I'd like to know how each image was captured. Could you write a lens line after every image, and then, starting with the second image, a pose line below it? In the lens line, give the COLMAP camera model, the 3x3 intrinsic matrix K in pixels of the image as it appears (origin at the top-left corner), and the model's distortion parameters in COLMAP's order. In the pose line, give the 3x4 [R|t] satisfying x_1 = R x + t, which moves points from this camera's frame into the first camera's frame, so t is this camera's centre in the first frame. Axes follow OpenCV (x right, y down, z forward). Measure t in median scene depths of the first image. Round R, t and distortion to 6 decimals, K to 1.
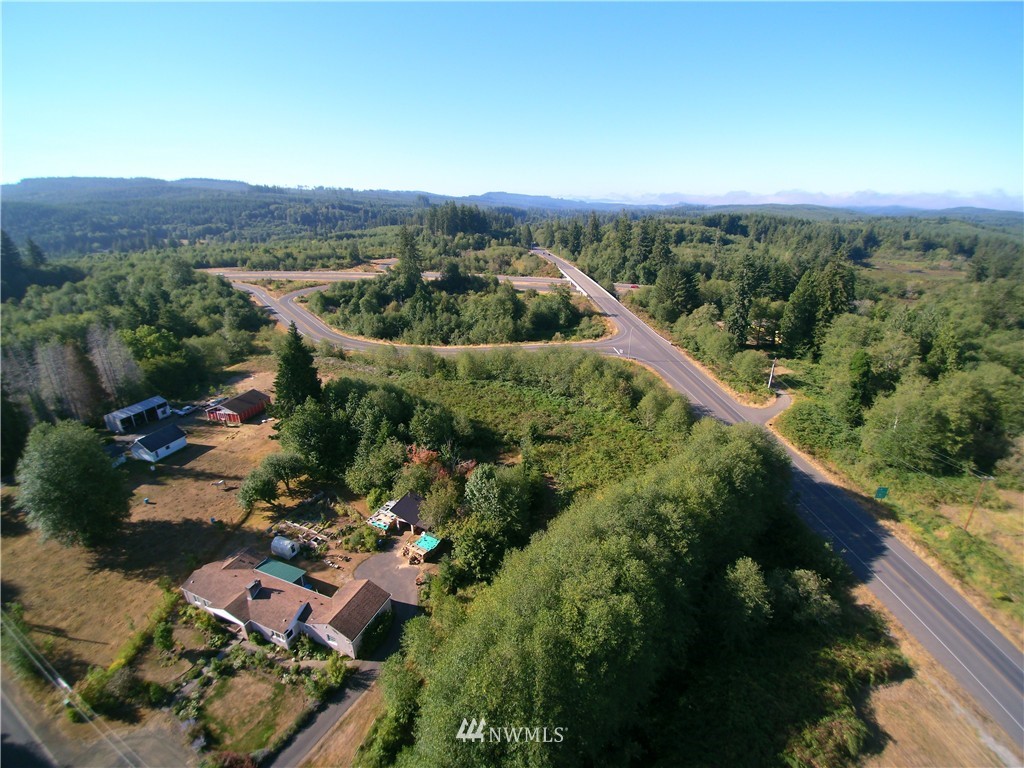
lens RADIAL K [[470.6, 0, 508.7], [0, 470.6, 382.3], [0, 0, 1]] dist [-0.027127, -0.020076]
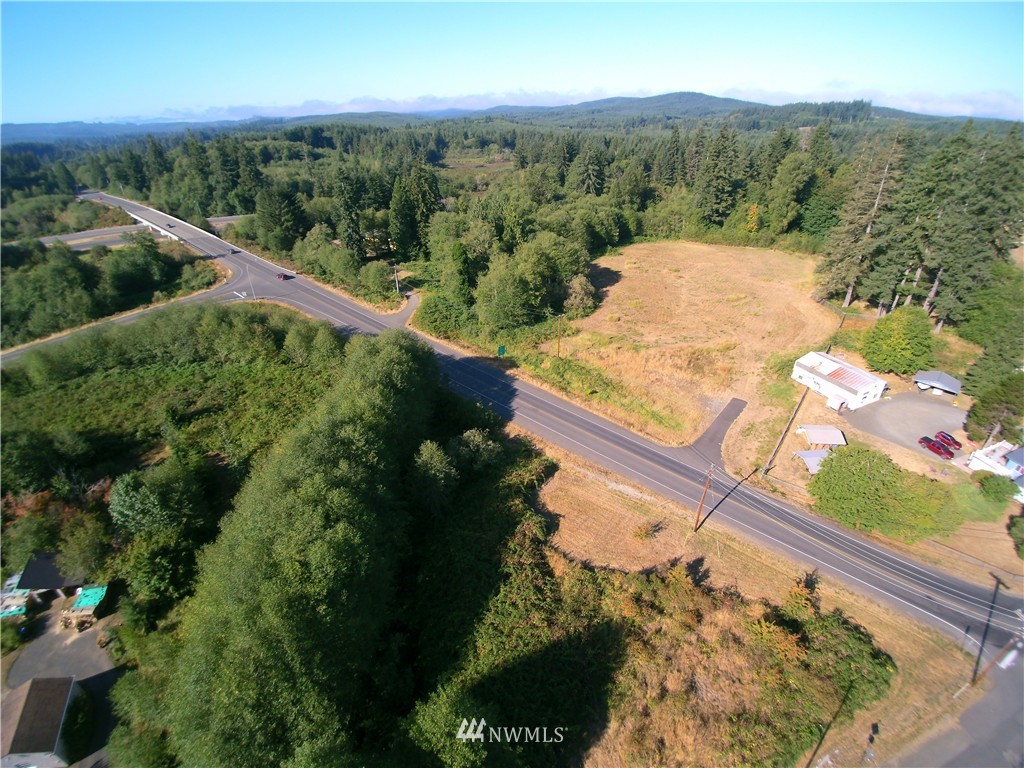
lens RADIAL K [[470.6, 0, 508.7], [0, 470.6, 382.3], [0, 0, 1]] dist [-0.027127, -0.020076]
pose [[0.711915, -0.358451, 0.603895, 0.002796], [0.258469, 0.933304, 0.249275, 0.001123], [-0.652971, -0.021374, 0.757081, -0.007820]]
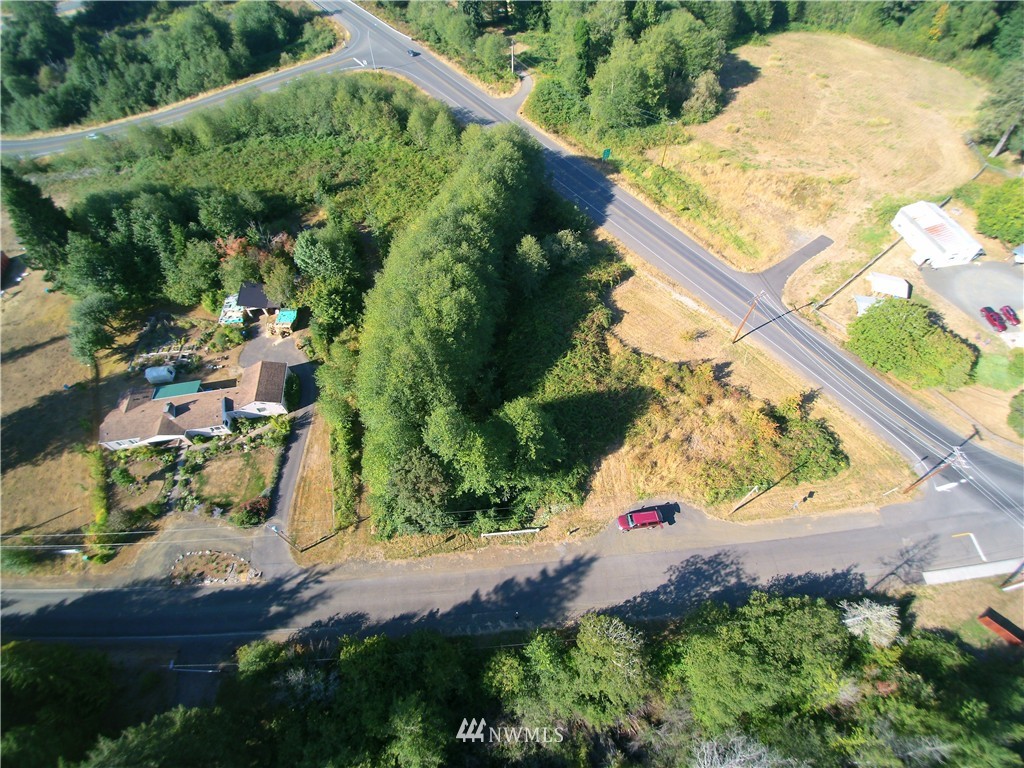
lens RADIAL K [[470.6, 0, 508.7], [0, 470.6, 382.3], [0, 0, 1]] dist [-0.027127, -0.020076]
pose [[0.854619, -0.430714, 0.290019, -0.064649], [0.200801, 0.789213, 0.580363, -0.049682], [-0.478857, -0.437753, 0.760965, -0.117284]]
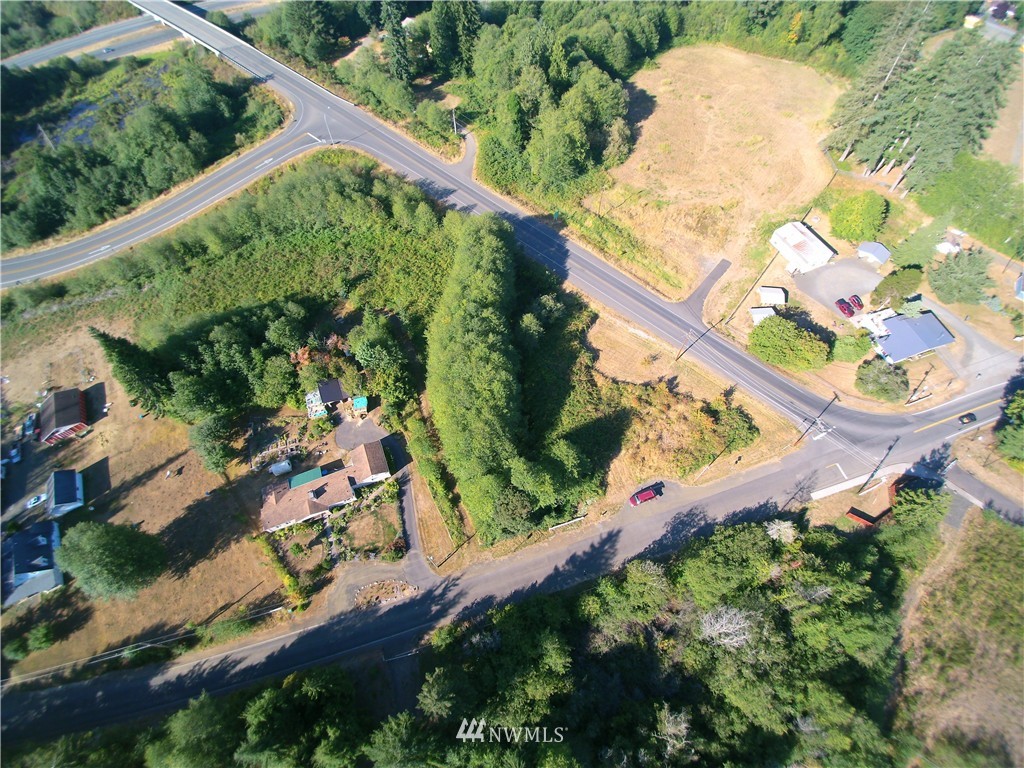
lens RADIAL K [[470.6, 0, 508.7], [0, 470.6, 382.3], [0, 0, 1]] dist [-0.027127, -0.020076]
pose [[0.715610, -0.605392, 0.348429, -0.187686], [0.264529, 0.696554, 0.666961, -0.349141], [-0.646473, -0.385114, 0.658604, -0.172745]]
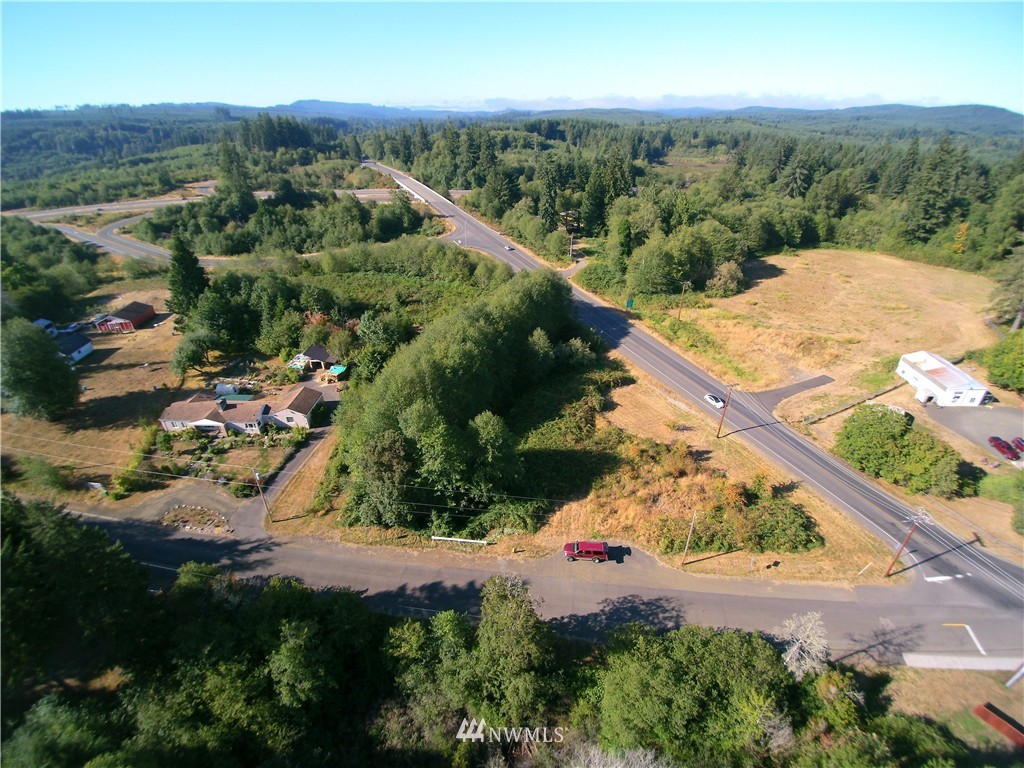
lens RADIAL K [[470.6, 0, 508.7], [0, 470.6, 382.3], [0, 0, 1]] dist [-0.027127, -0.020076]
pose [[0.945040, -0.168674, 0.280086, -0.051116], [0.120807, 0.976172, 0.180259, 0.109663], [-0.303818, -0.136516, 0.942899, -0.289513]]
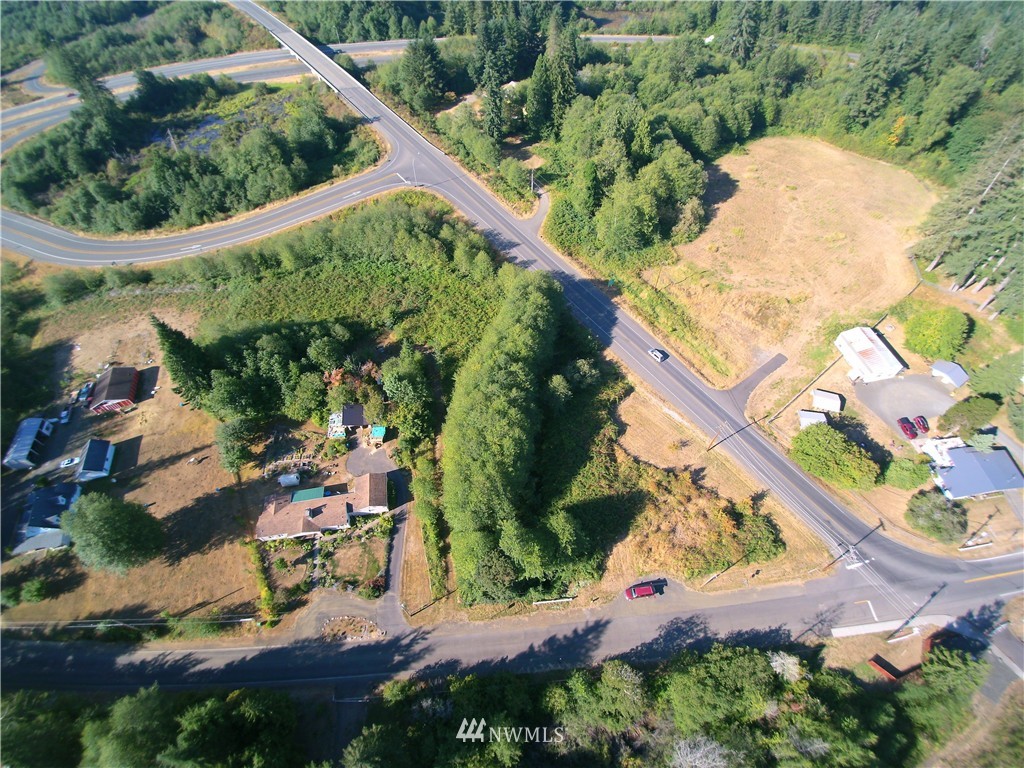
lens RADIAL K [[470.6, 0, 508.7], [0, 470.6, 382.3], [0, 0, 1]] dist [-0.027127, -0.020076]
pose [[0.851793, -0.426822, 0.303763, -0.122151], [0.201816, 0.802429, 0.561585, -0.336070], [-0.483445, -0.417050, 0.769643, -0.196357]]
